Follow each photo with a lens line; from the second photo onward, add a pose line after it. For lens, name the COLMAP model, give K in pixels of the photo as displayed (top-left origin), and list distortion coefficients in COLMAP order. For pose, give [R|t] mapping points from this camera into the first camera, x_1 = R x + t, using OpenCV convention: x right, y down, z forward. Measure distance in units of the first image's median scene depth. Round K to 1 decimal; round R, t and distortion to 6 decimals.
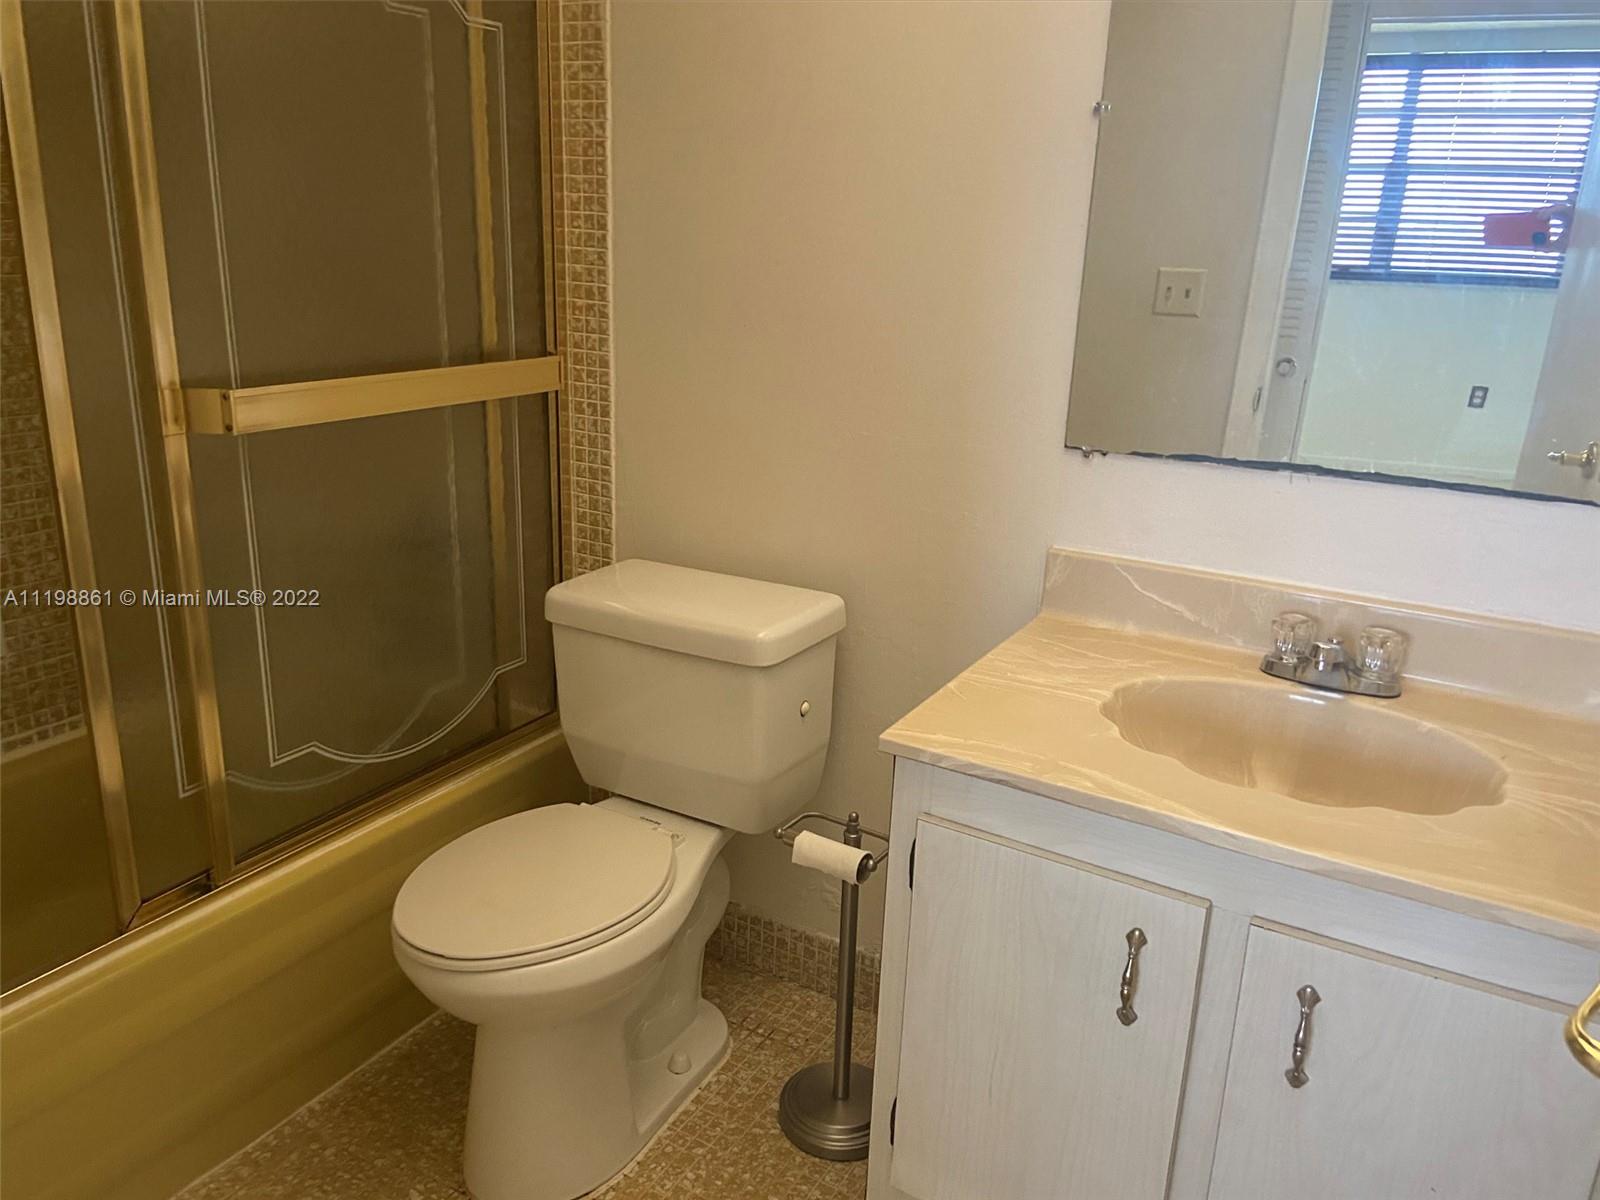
lens RADIAL K [[1214.7, 0, 800.0], [0, 1214.7, 600.0], [0, 0, 1]] dist [0.107855, -0.135651]
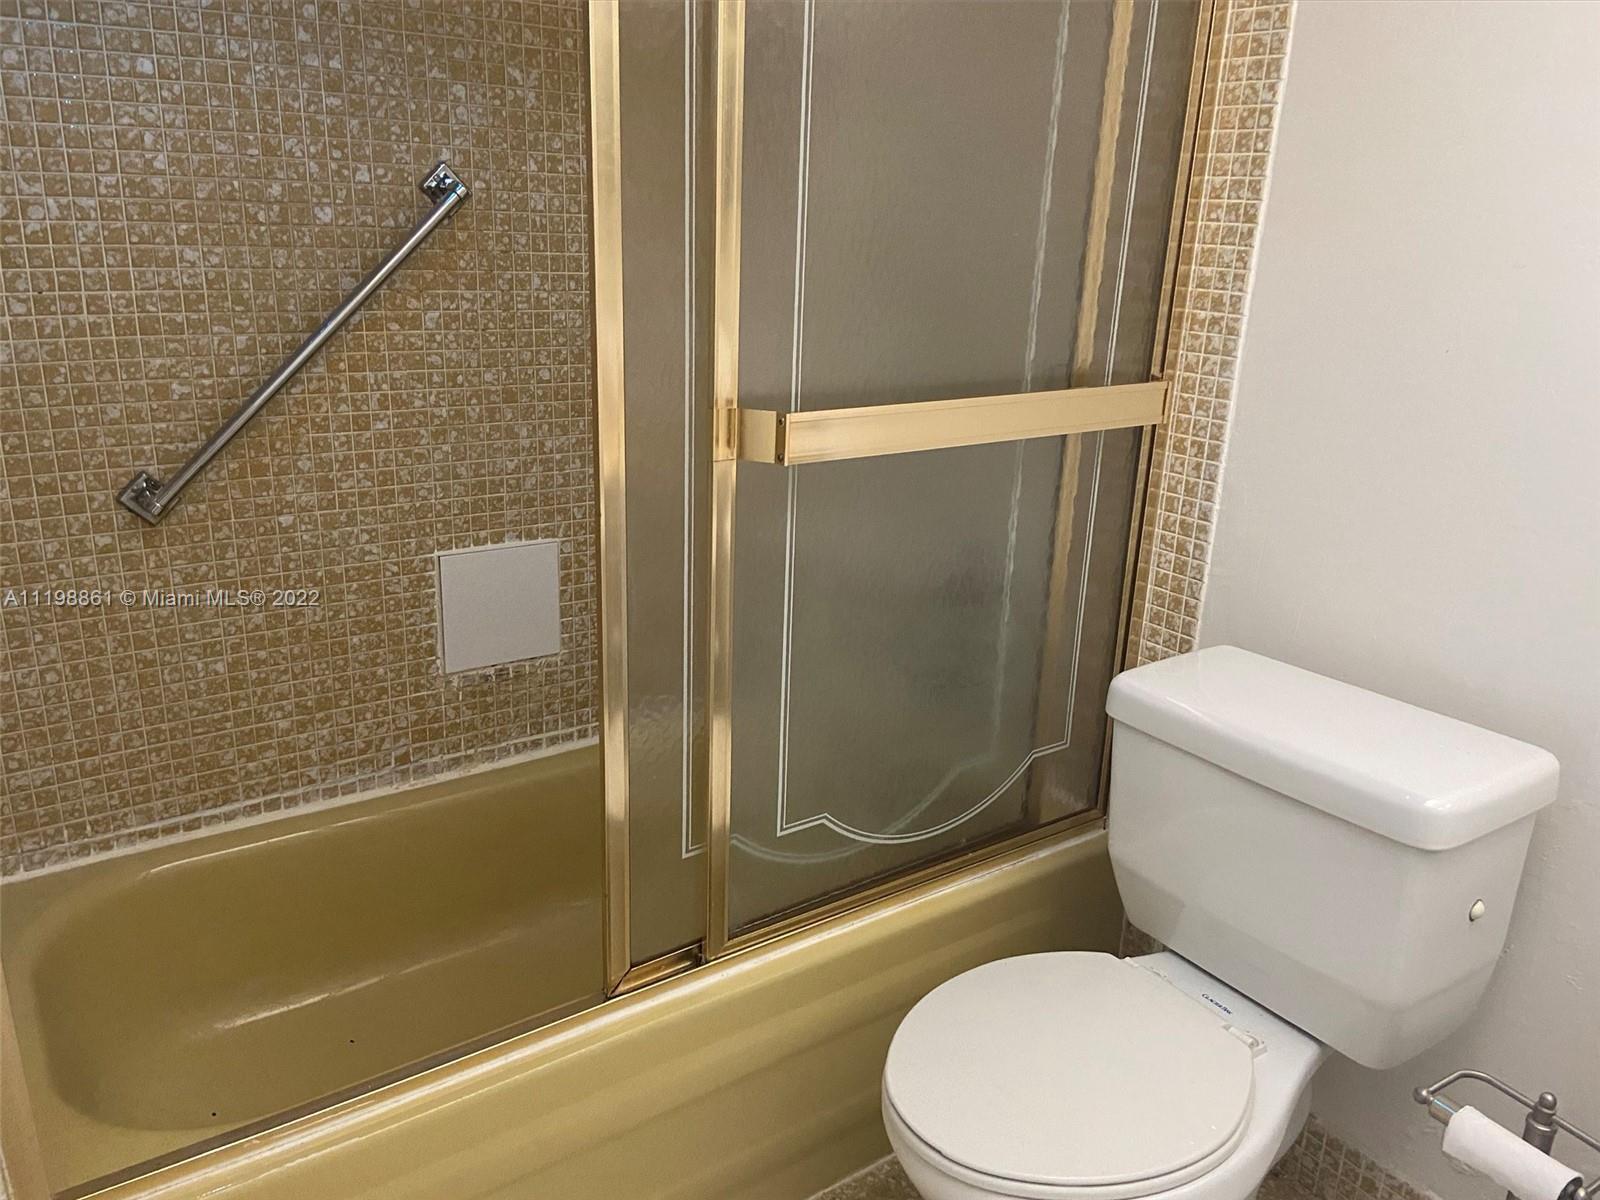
lens RADIAL K [[1214.7, 0, 800.0], [0, 1214.7, 600.0], [0, 0, 1]] dist [0.107855, -0.135651]
pose [[0.907207, 0.126907, -0.401086, -0.075175], [-0.128683, 0.991428, 0.022632, -0.046003], [0.400520, 0.031081, 0.915761, 0.177848]]
